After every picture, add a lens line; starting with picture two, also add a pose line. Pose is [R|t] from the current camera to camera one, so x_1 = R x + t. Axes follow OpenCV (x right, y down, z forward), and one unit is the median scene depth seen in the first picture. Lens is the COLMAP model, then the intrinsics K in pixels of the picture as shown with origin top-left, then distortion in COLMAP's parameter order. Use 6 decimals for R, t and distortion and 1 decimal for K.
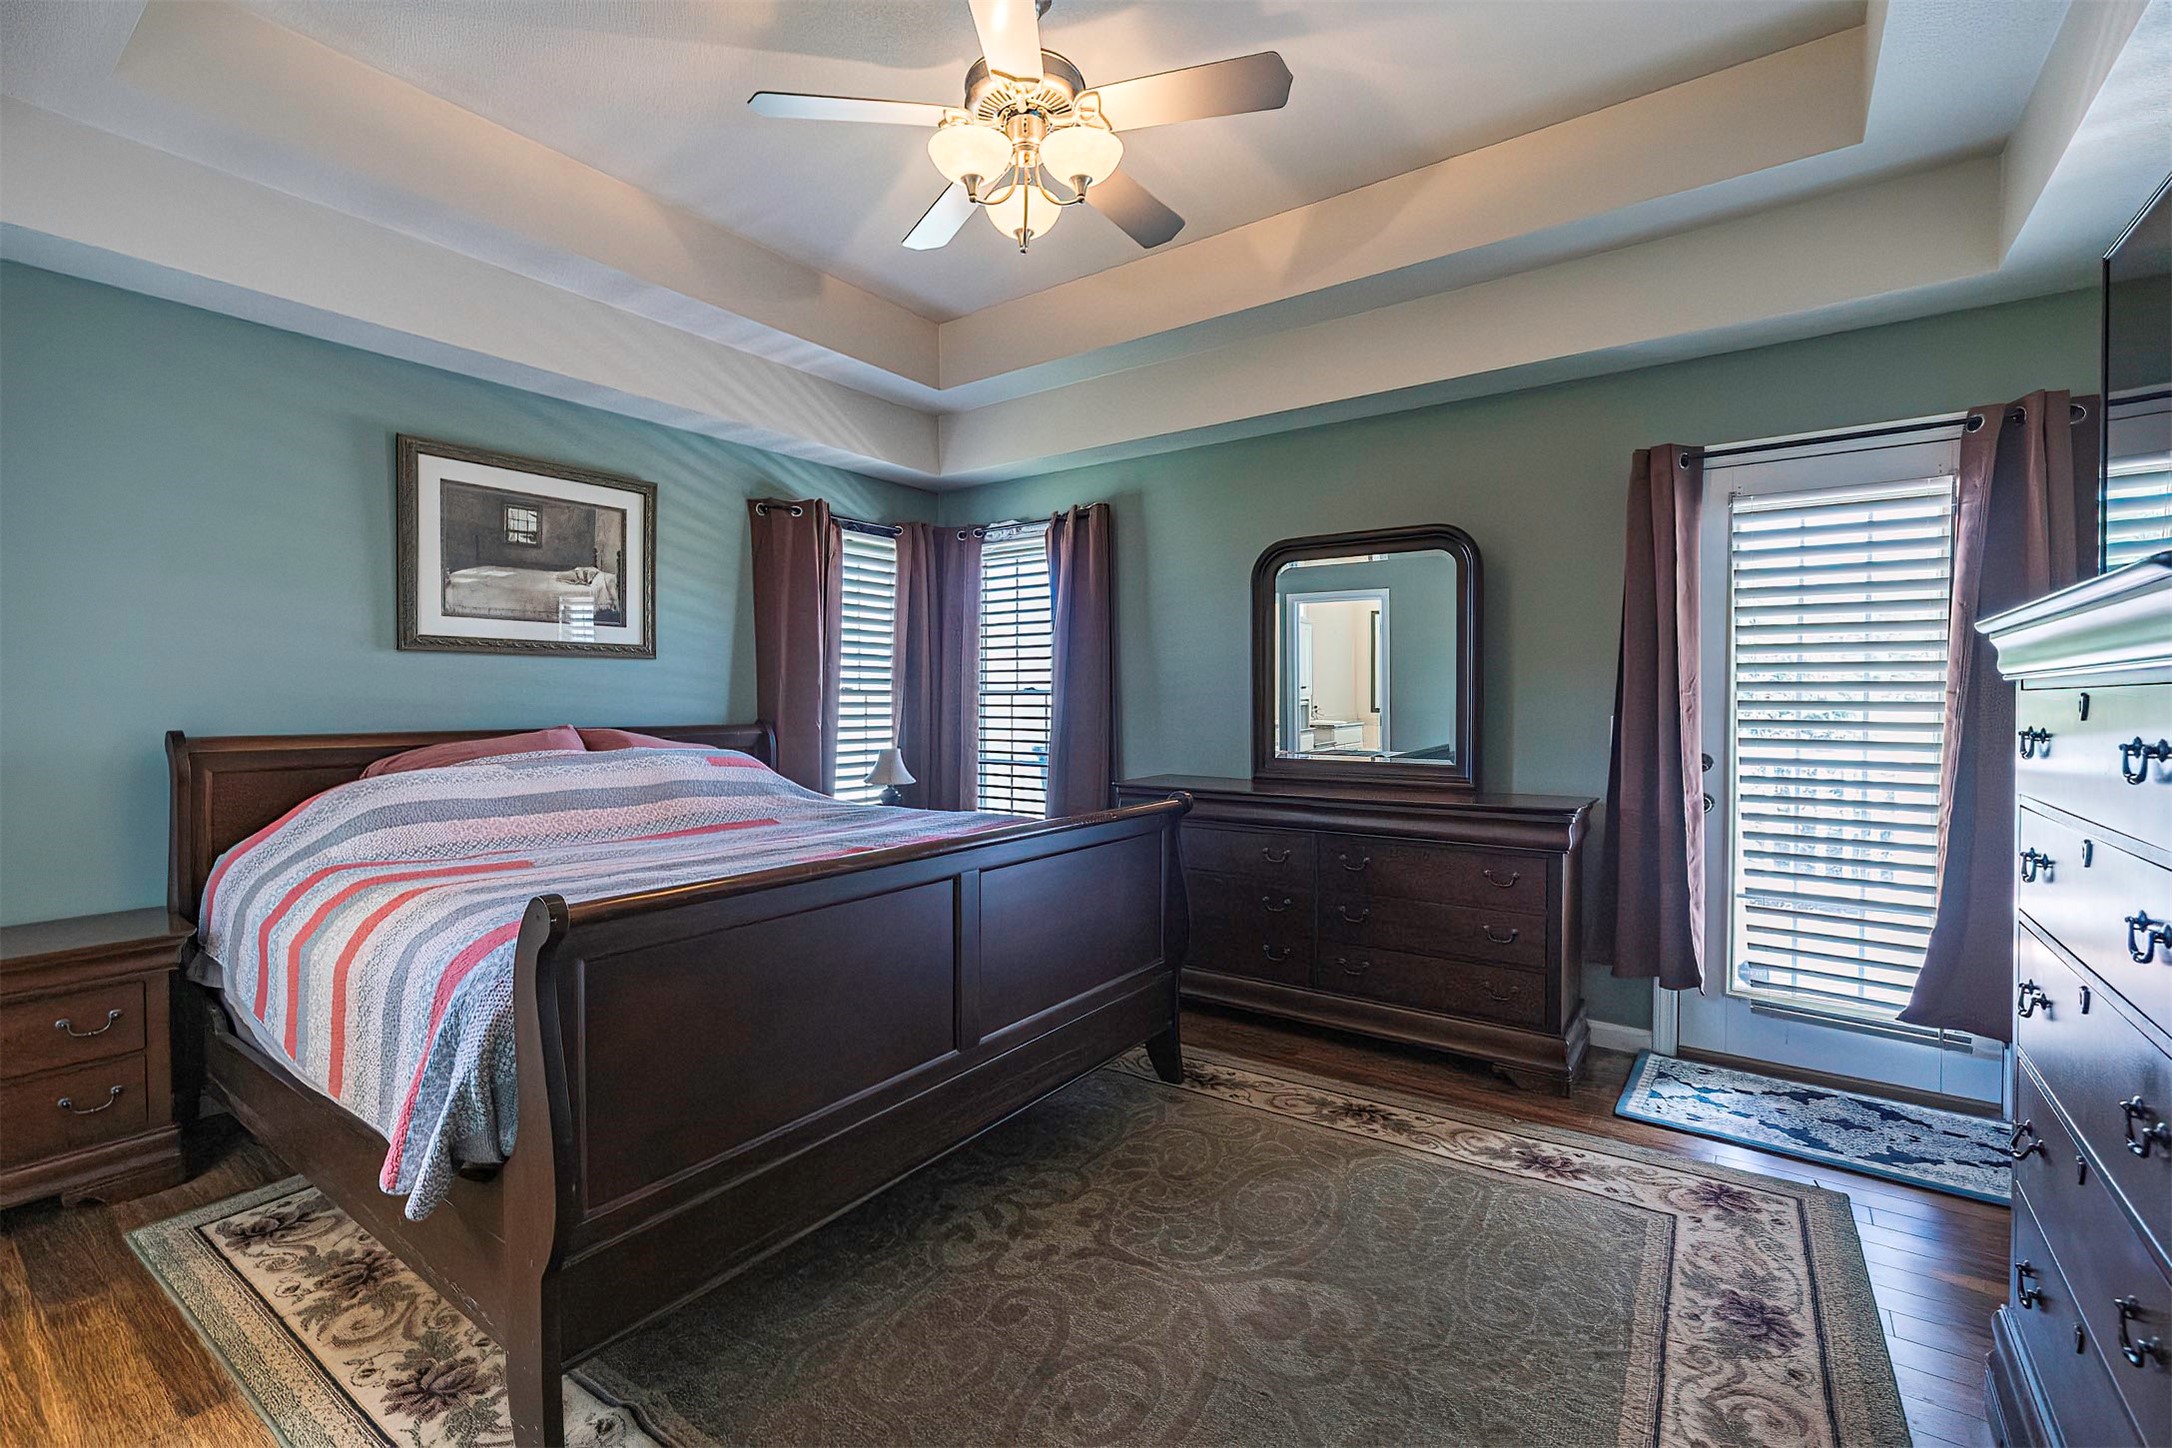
lens RADIAL K [[953.0, 0, 1086.6], [0, 953.0, 711.8], [0, 0, 1]] dist [0.000290, -0.000075]
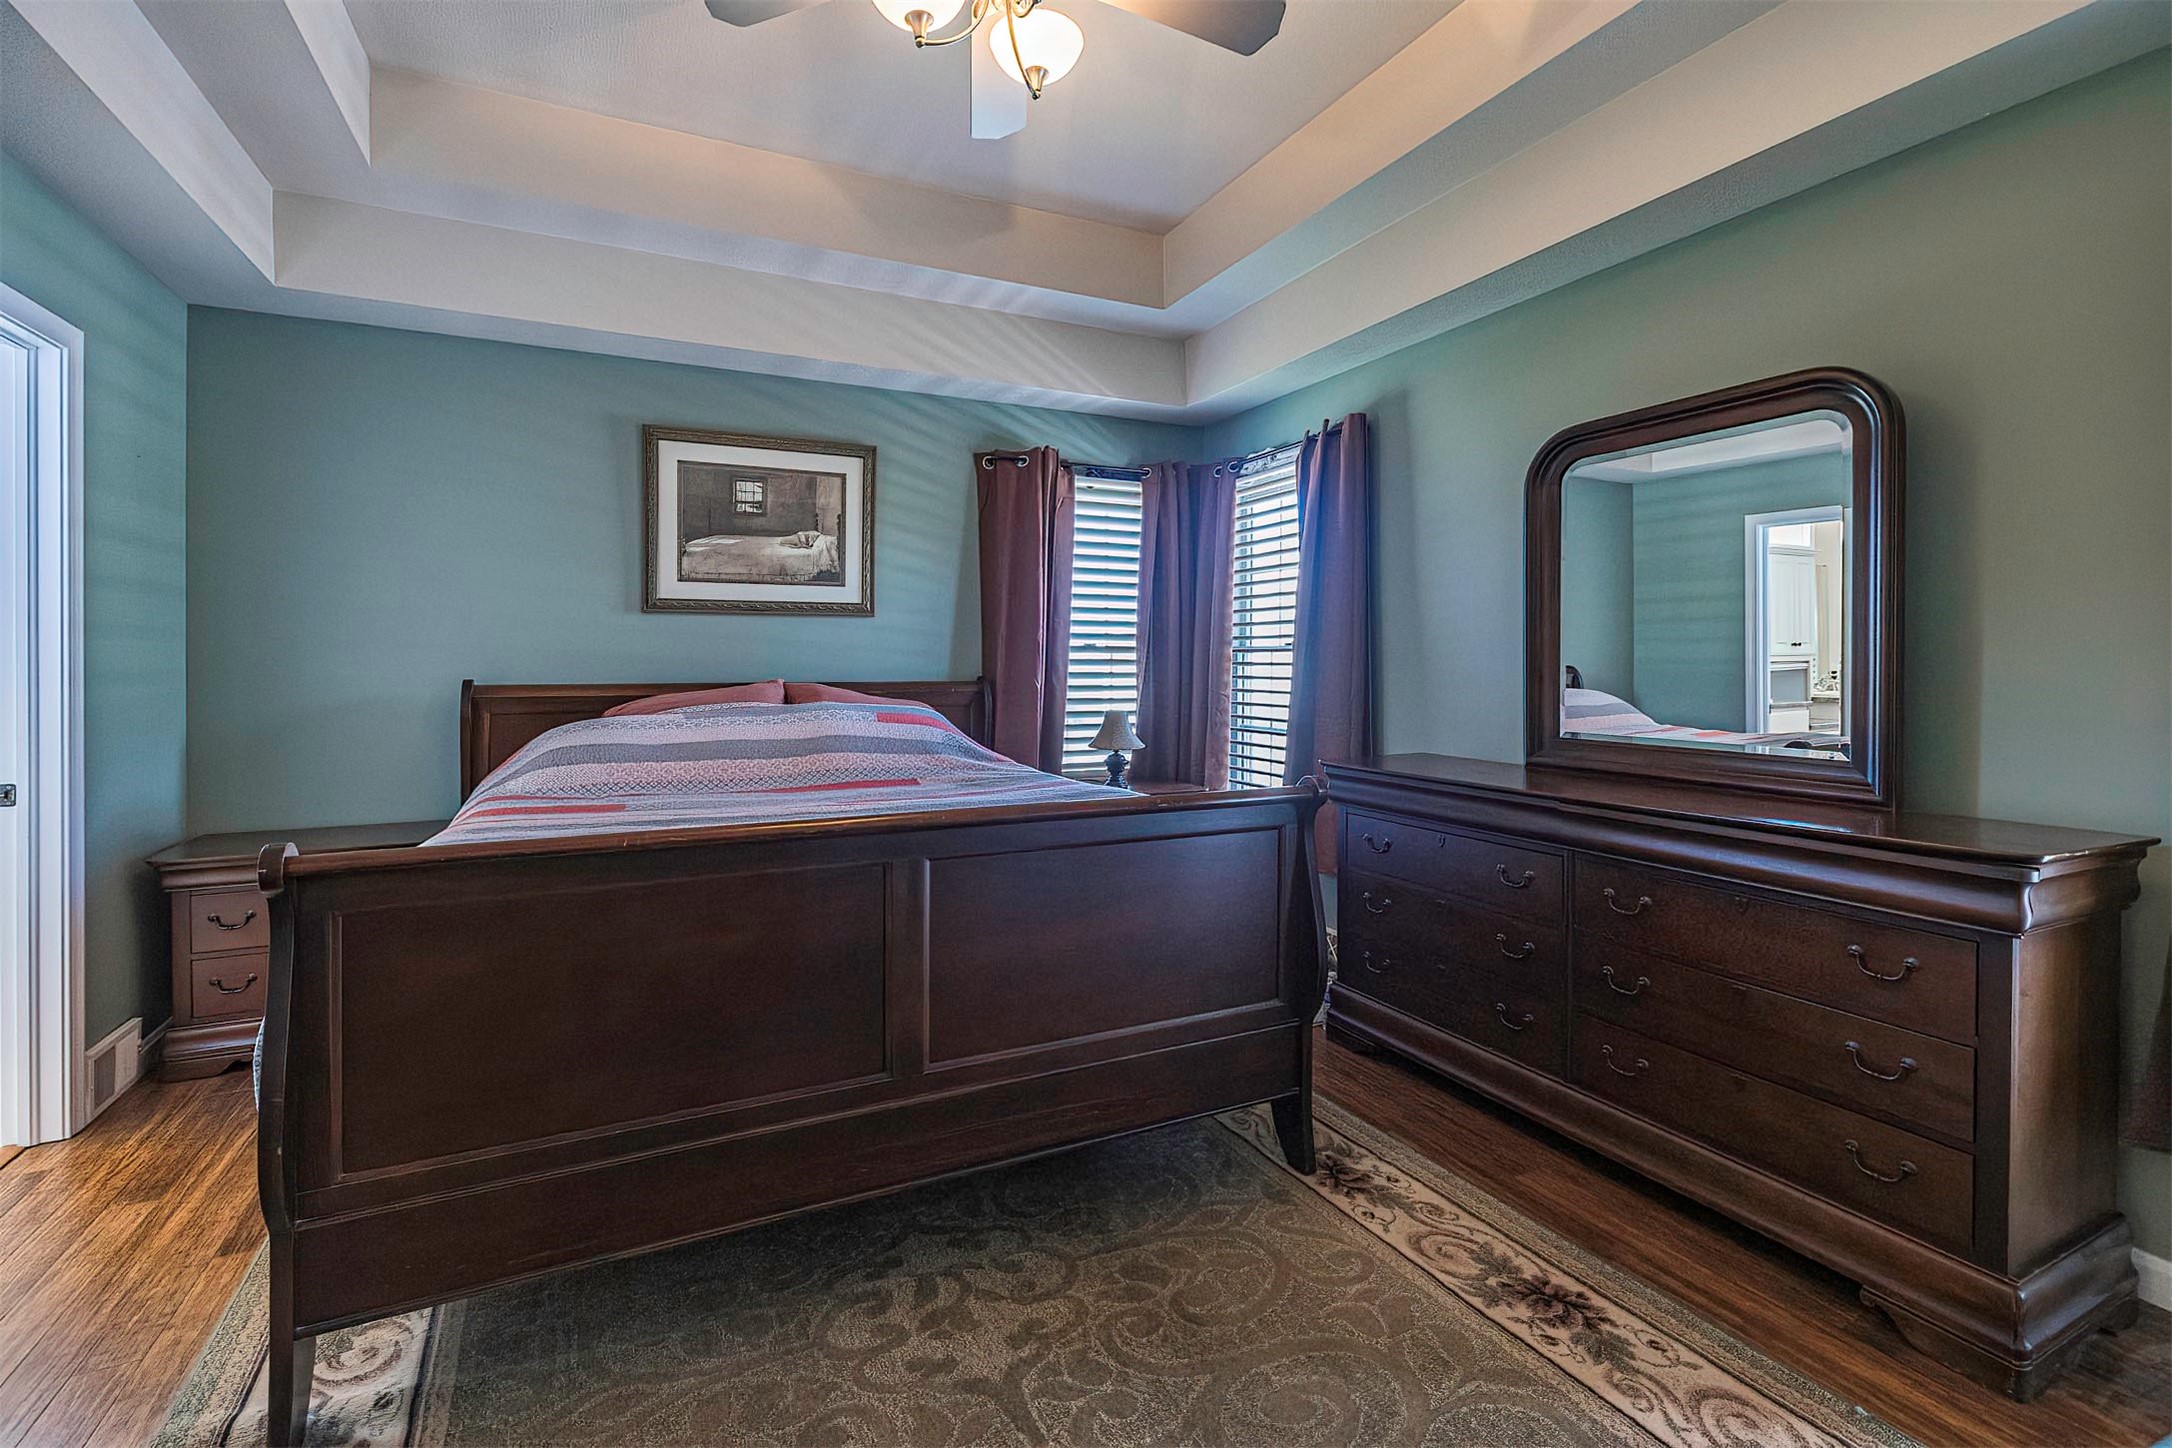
lens RADIAL K [[953.0, 0, 1056.0], [0, 953.0, 665.9], [0, 0, 1]] dist [0.000290, -0.000075]
pose [[0.866841, 0.003172, -0.498575, 0.260438], [-0.007976, 0.999940, -0.007507, 0.004429], [0.498521, 0.010484, 0.866814, 0.231691]]
